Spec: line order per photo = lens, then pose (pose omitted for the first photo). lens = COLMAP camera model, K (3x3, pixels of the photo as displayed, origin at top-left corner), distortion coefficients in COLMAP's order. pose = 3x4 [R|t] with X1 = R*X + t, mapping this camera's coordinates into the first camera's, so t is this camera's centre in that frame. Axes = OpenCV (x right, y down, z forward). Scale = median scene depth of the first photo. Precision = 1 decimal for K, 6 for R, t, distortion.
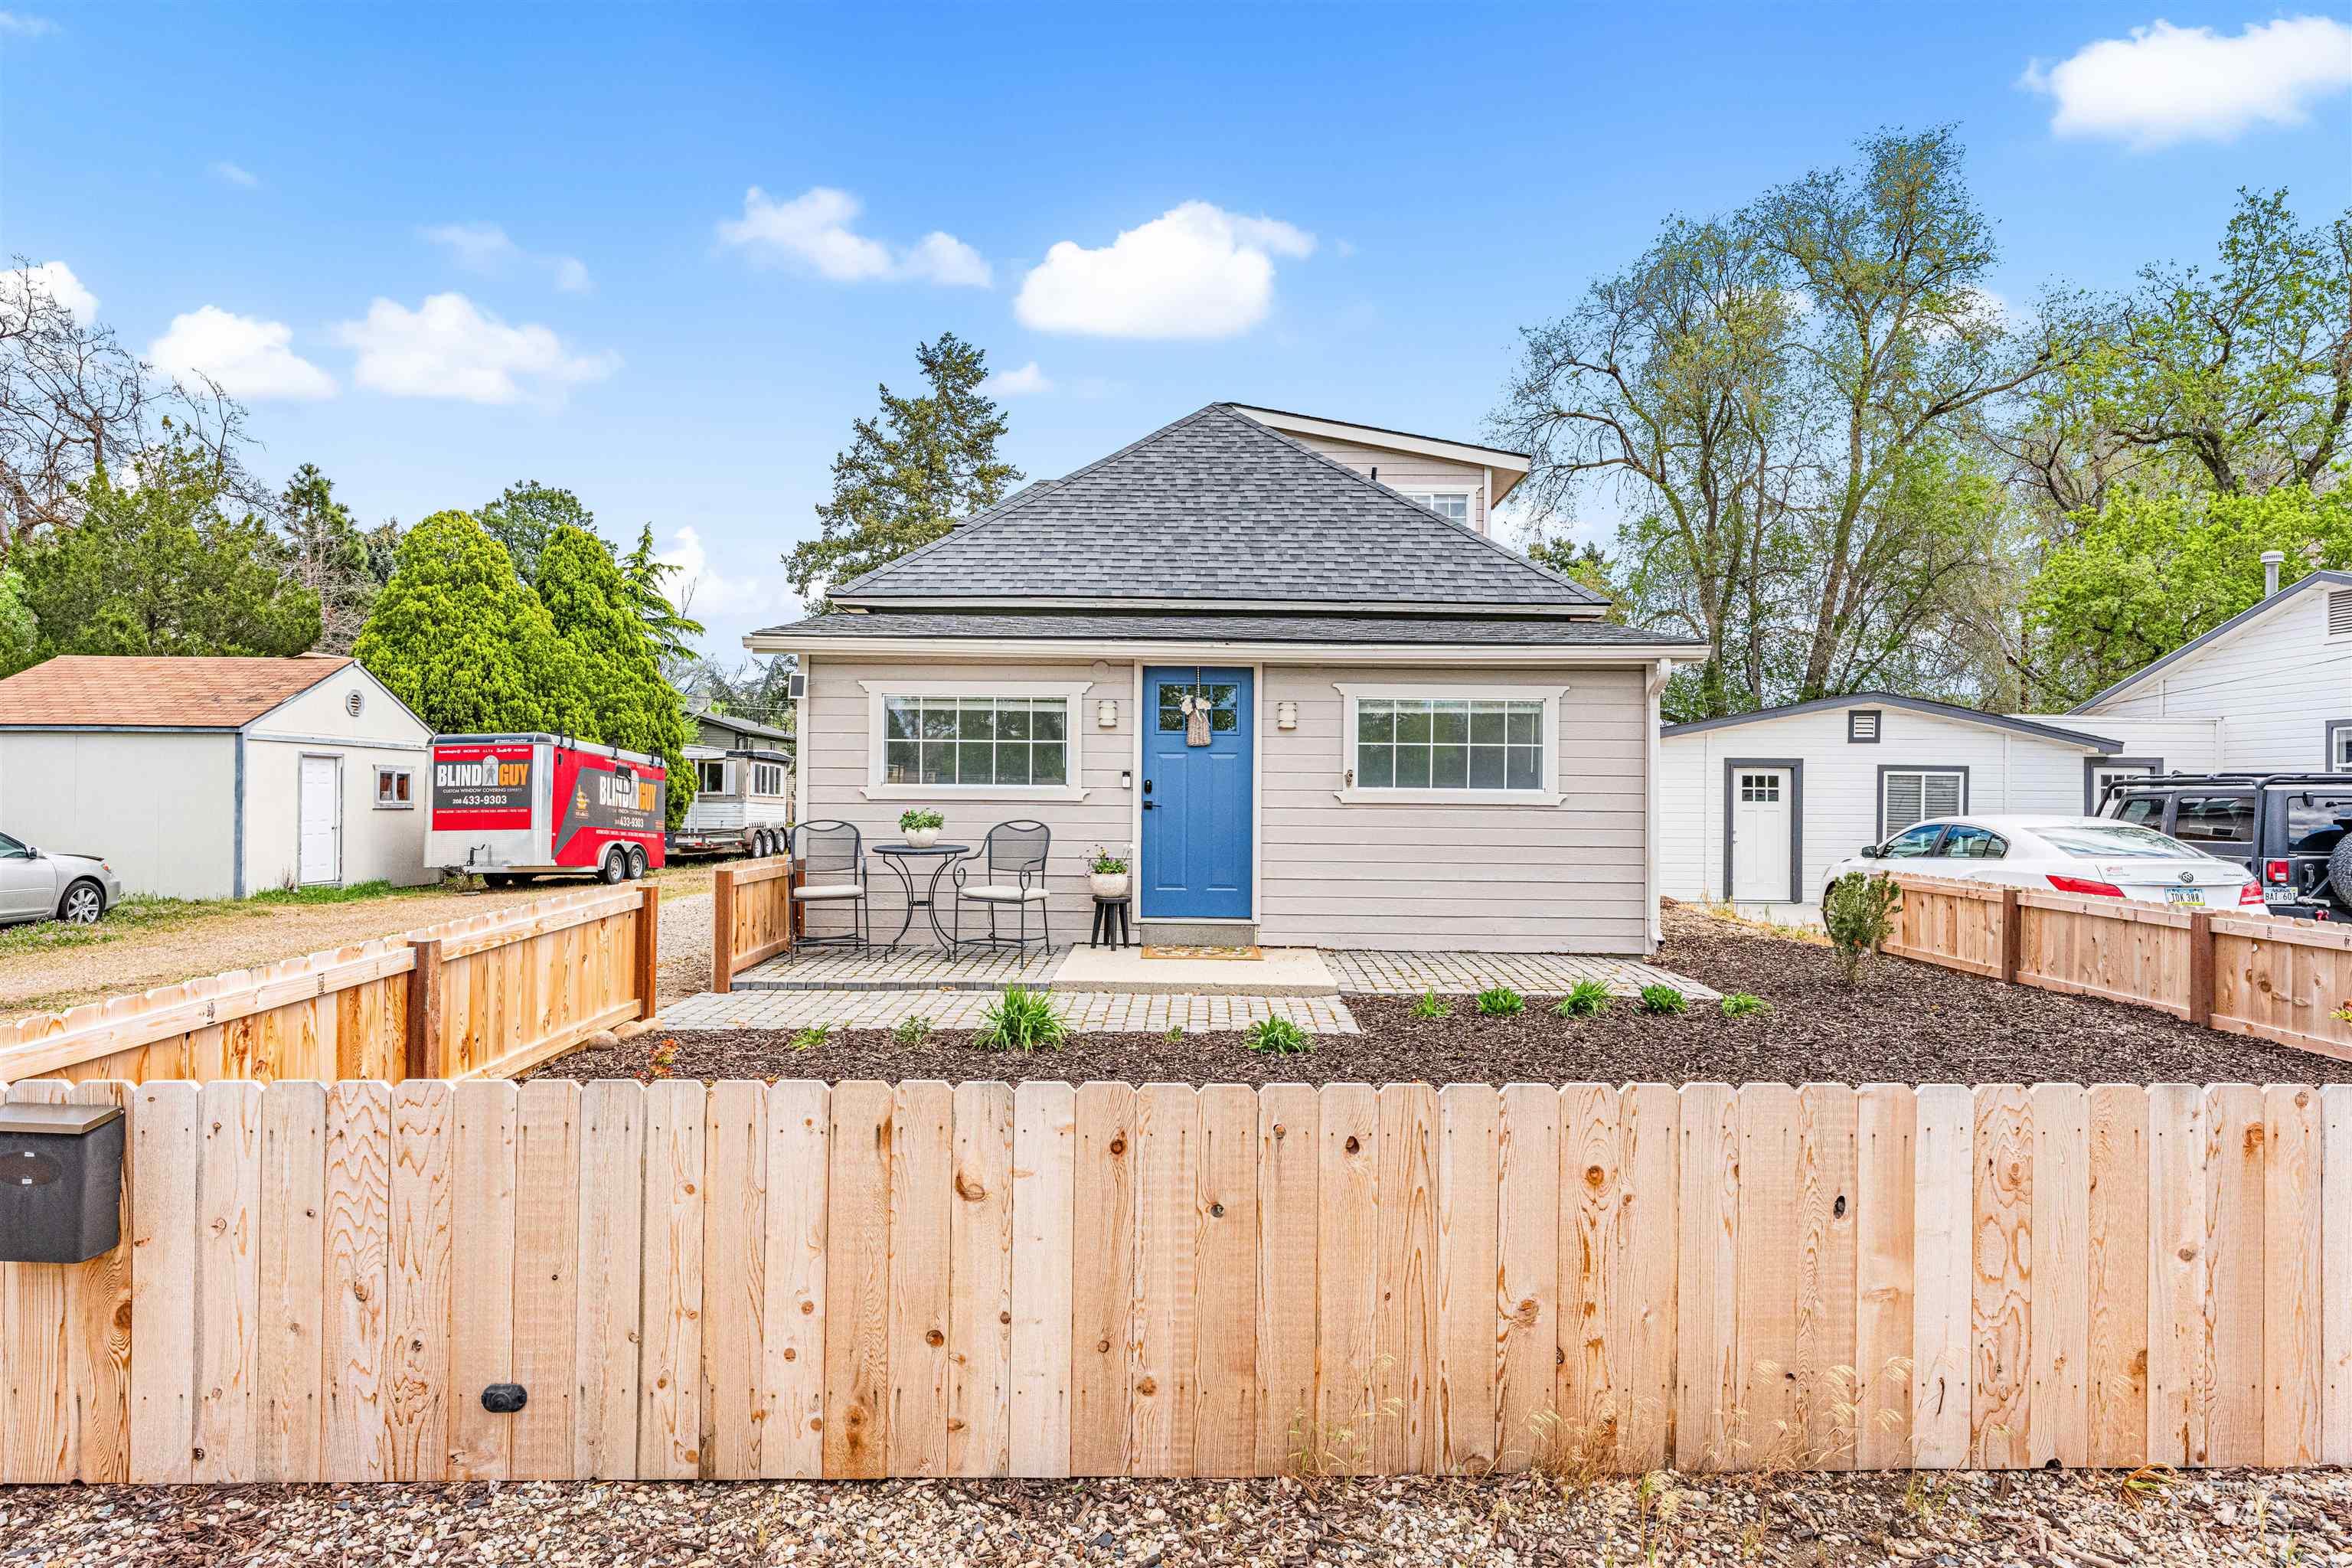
lens RADIAL K [[1286.2, 0, 1175.9], [0, 1286.2, 784.2], [0, 0, 1]] dist [-0.005098, -0.000282]
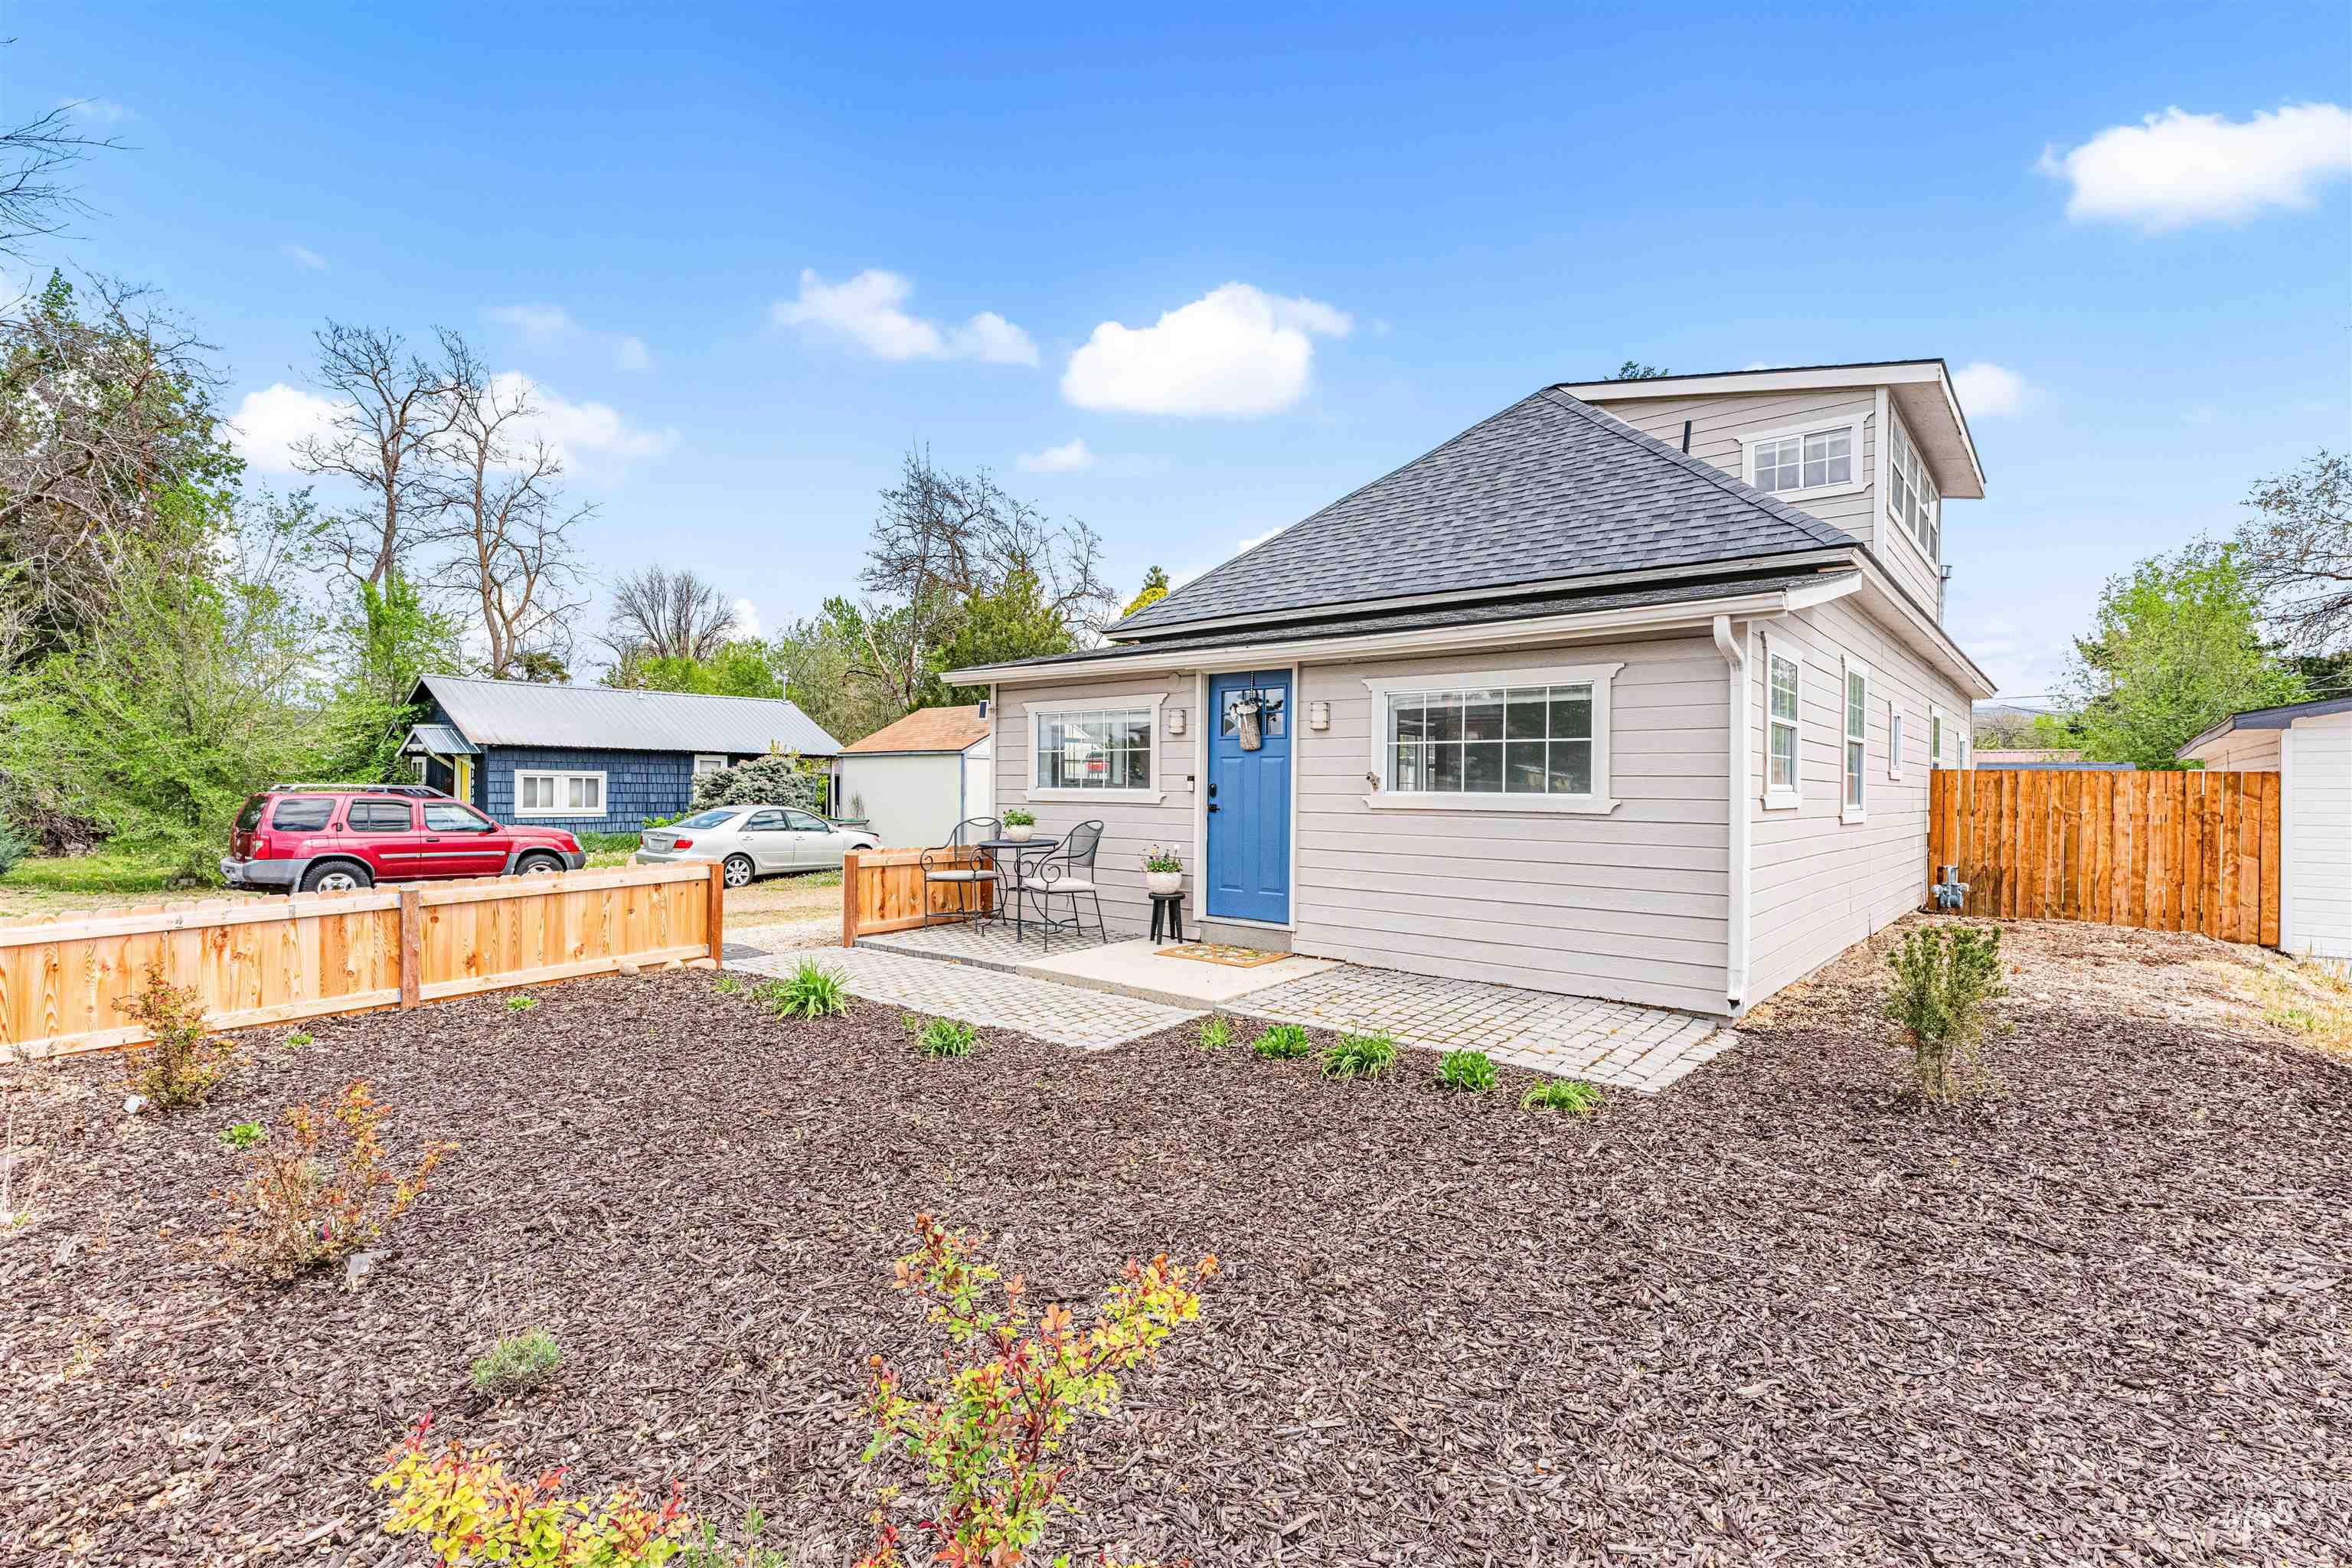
lens RADIAL K [[1078.6, 0, 1175.9], [0, 1078.6, 788.6], [0, 0, 1]] dist [0.002017, 0.000083]
pose [[0.760218, -0.000989, -0.649667, 0.525780], [0.003117, 0.999993, 0.002125, -0.001302], [0.649661, -0.003641, 0.760216, 0.320103]]
